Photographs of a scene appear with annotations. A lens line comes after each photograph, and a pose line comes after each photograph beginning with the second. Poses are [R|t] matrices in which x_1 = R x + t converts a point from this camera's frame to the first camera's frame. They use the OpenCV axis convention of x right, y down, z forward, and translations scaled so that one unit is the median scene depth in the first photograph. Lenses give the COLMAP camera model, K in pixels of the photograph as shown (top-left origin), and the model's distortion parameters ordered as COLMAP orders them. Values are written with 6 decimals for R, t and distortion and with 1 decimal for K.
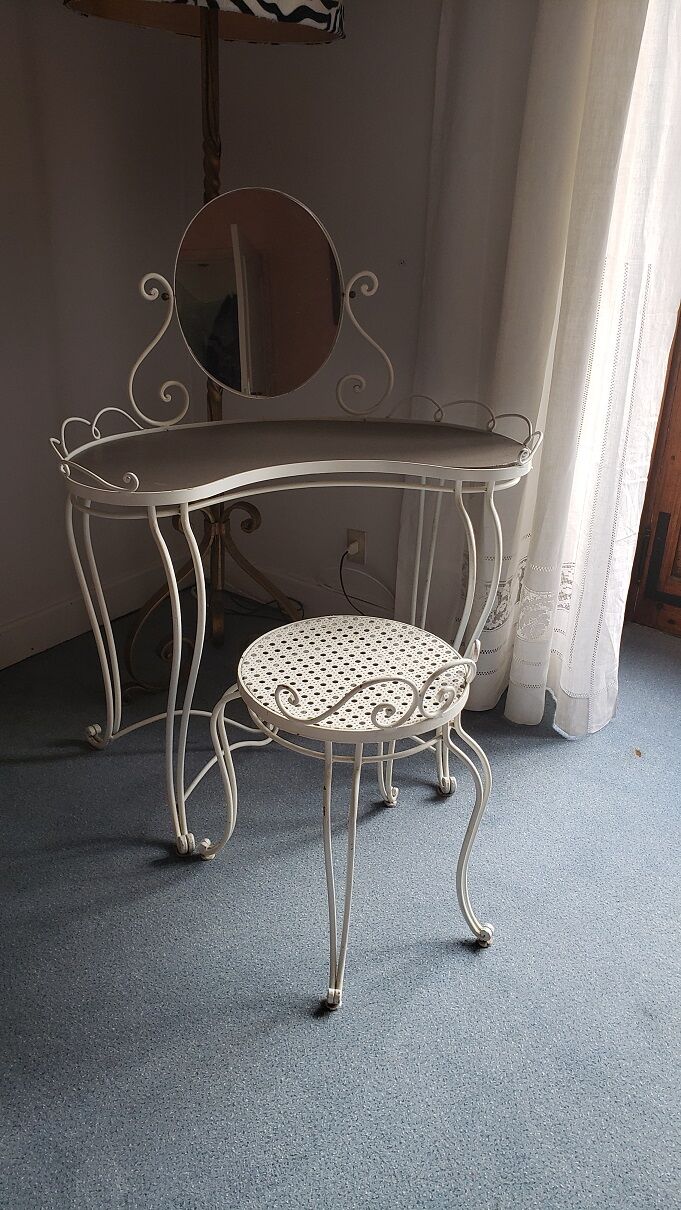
lens RADIAL K [[909.6, 0, 340.5], [0, 909.6, 605.0], [0, 0, 1]] dist [0.002696, 0.002608]
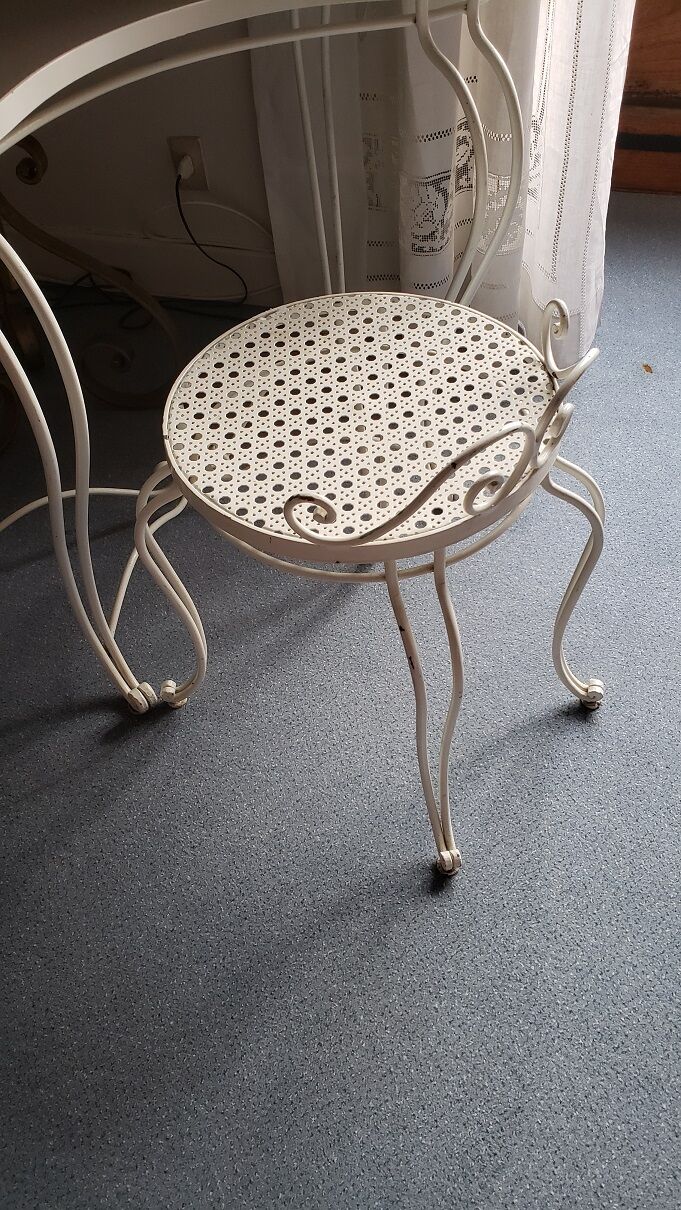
lens RADIAL K [[917.9, 0, 373.4], [0, 917.9, 605.2], [0, 0, 1]] dist [0.071204, -0.143132]
pose [[0.936811, -0.312501, 0.157251, -0.093997], [0.222312, 0.878857, 0.422124, -0.053665], [-0.270115, -0.360492, 0.892795, 0.358540]]
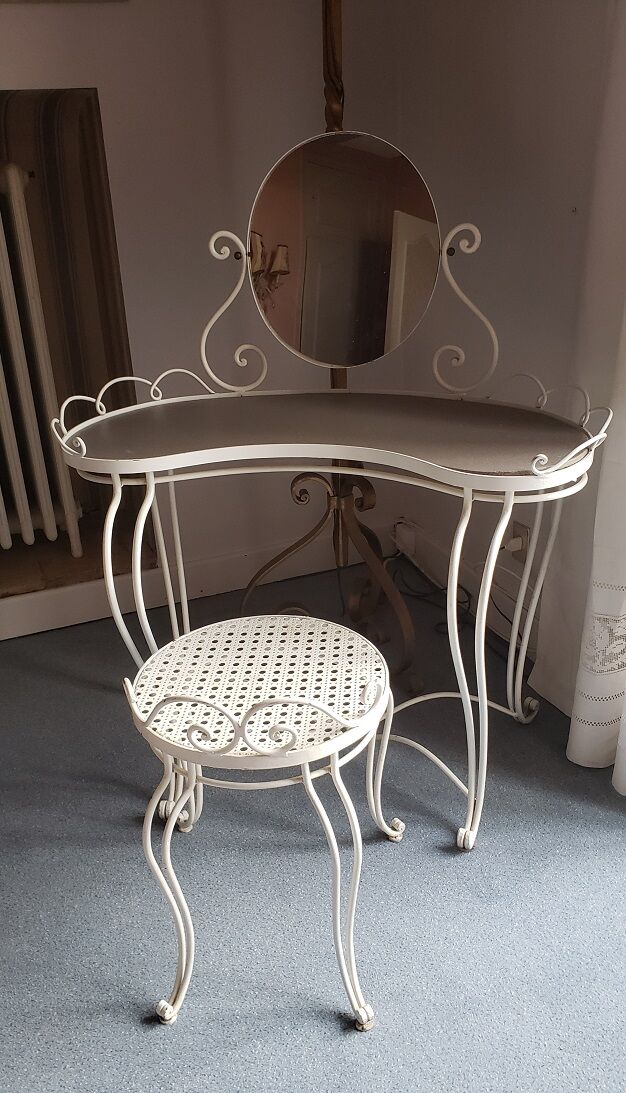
lens RADIAL K [[899.3, 0, 290.8], [0, 899.3, 612.1], [0, 0, 1]] dist [0.015305, -0.123608]
pose [[0.841982, 0.193954, -0.503437, 0.404657], [-0.163873, 0.980998, 0.103867, -0.078739], [0.514016, -0.004954, 0.857767, 0.216732]]
